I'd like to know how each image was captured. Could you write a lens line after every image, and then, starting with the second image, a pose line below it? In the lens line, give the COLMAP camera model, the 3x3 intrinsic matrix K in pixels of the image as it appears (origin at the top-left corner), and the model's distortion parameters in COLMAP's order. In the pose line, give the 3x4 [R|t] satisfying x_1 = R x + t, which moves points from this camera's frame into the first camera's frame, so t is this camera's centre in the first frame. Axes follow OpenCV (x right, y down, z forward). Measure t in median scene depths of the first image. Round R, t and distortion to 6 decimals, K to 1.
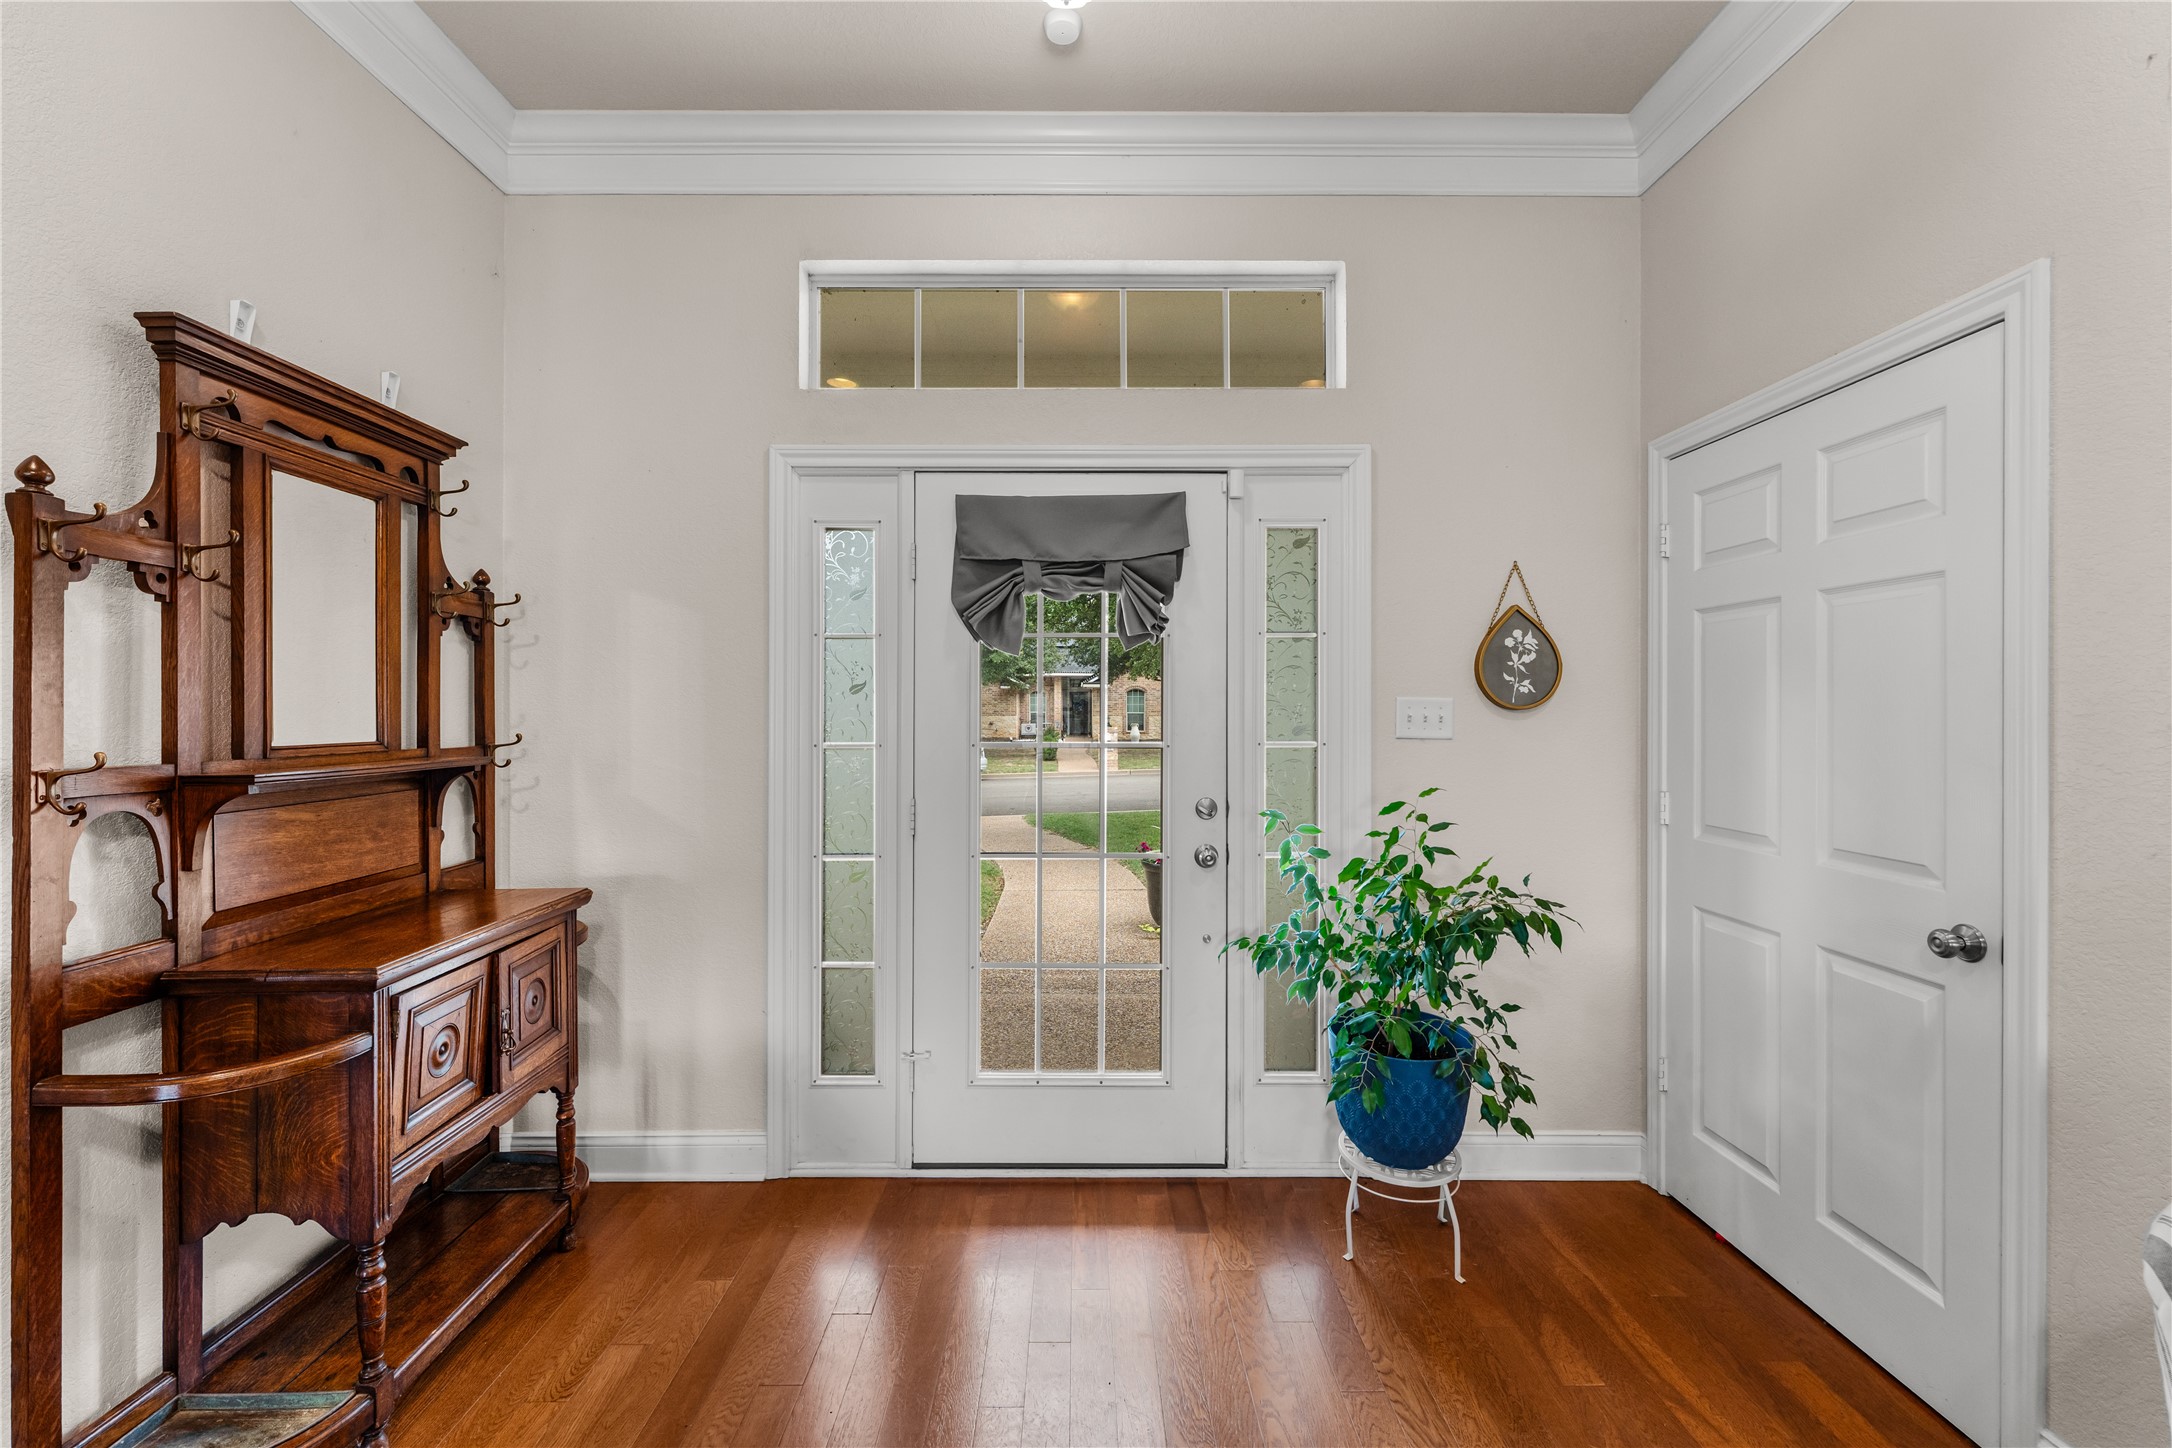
lens RADIAL K [[902.8, 0, 1084.1], [0, 902.8, 711.4], [0, 0, 1]] dist [-0.002393, -0.000742]
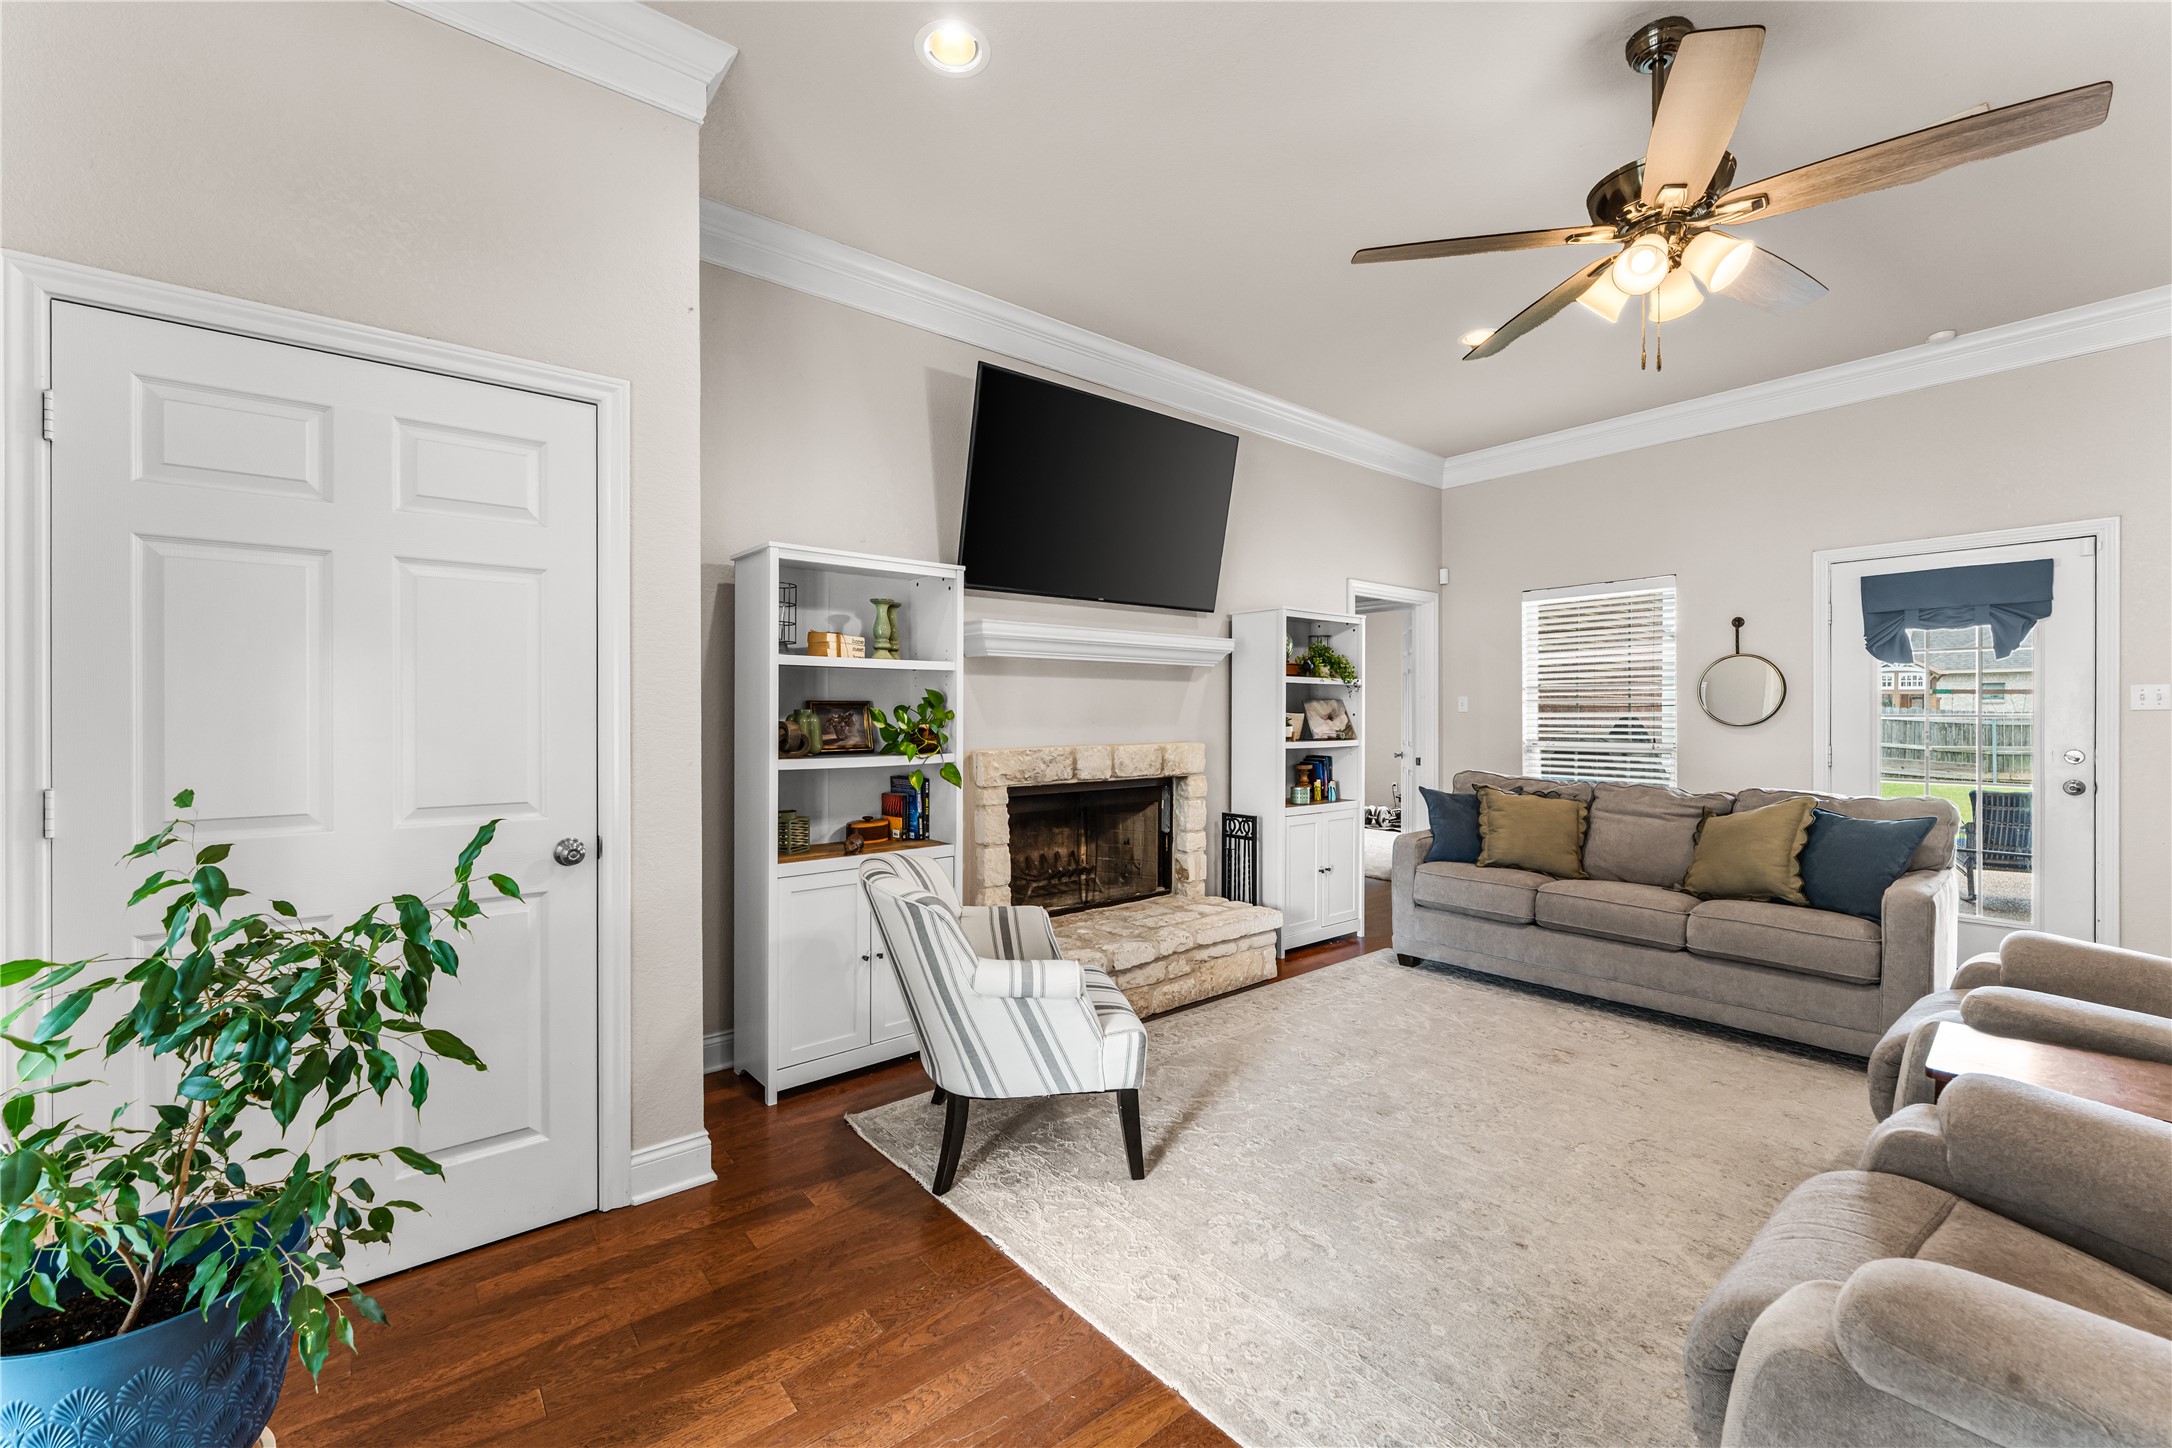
lens RADIAL K [[879.6, 0, 1083.8], [0, 879.6, 713.6], [0, 0, 1]] dist [-0.003506, -0.000215]
pose [[-0.628930, 0.001096, 0.777461, -0.370299], [0.002376, 0.999997, 0.000512, 0.037271], [-0.777458, 0.002169, -0.628931, 0.872709]]
